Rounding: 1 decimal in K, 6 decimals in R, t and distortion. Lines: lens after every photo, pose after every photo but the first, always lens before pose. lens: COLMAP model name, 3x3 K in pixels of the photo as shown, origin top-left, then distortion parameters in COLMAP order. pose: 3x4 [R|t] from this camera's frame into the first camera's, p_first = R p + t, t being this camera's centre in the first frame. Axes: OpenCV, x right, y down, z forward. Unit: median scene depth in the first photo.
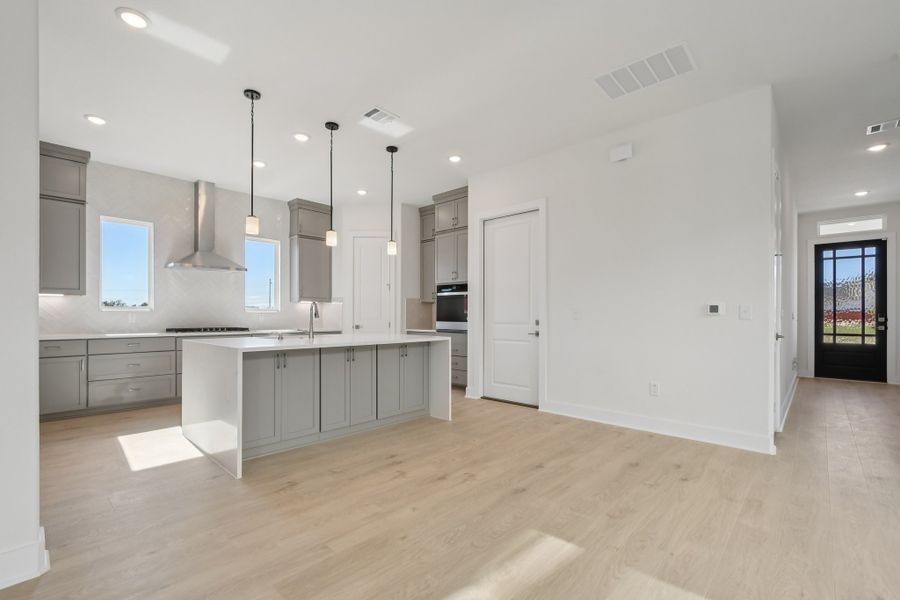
lens RADIAL K [[395.1, 0, 446.2], [0, 395.1, 315.4], [0, 0, 1]] dist [0.002733, -0.005322]
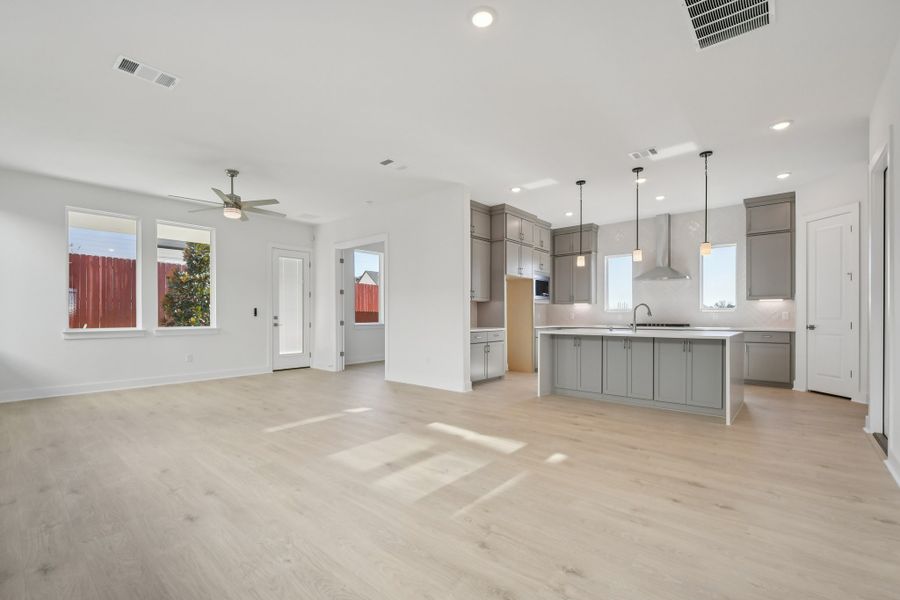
lens RADIAL K [[395.6, 0, 446.0], [0, 395.6, 318.4], [0, 0, 1]] dist [0.000517, -0.001524]
pose [[0.034876, 0.004670, -0.999381, 0.799843], [0.004144, 0.999980, 0.004818, 0.003687], [0.999383, -0.004309, 0.034855, 0.255064]]
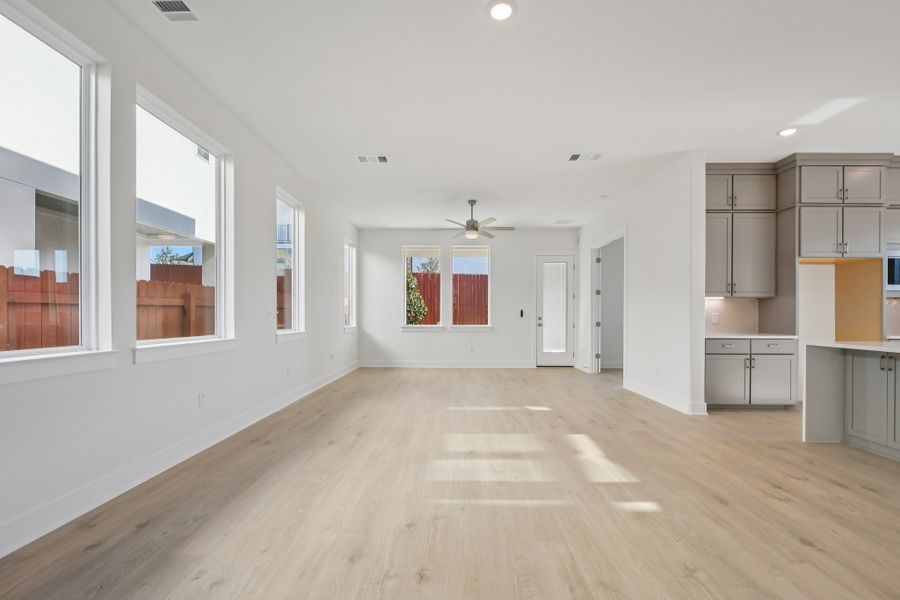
lens RADIAL K [[395.6, 0, 446.0], [0, 395.6, 318.4], [0, 0, 1]] dist [0.000517, -0.001524]
pose [[-0.741288, -0.000236, -0.671187, 0.673258], [-0.001816, 0.999997, 0.001654, 0.003578], [0.671185, 0.002445, -0.741286, 0.645477]]
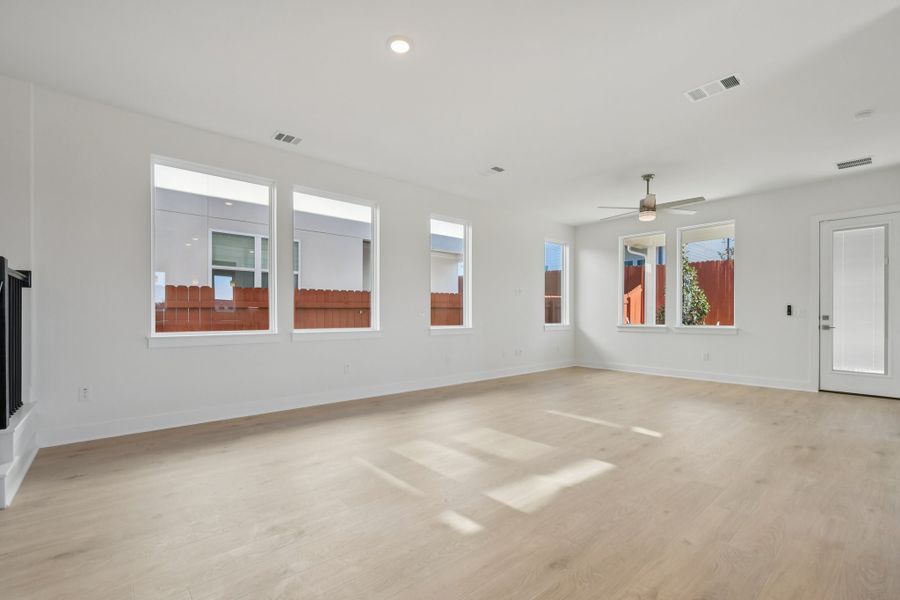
lens RADIAL K [[395.6, 0, 446.0], [0, 395.6, 318.4], [0, 0, 1]] dist [0.000517, -0.001524]
pose [[-0.994189, -0.002531, 0.107618, 0.158265], [-0.001955, 0.999983, 0.005456, 0.004068], [-0.107630, 0.005214, -0.994177, 0.877208]]
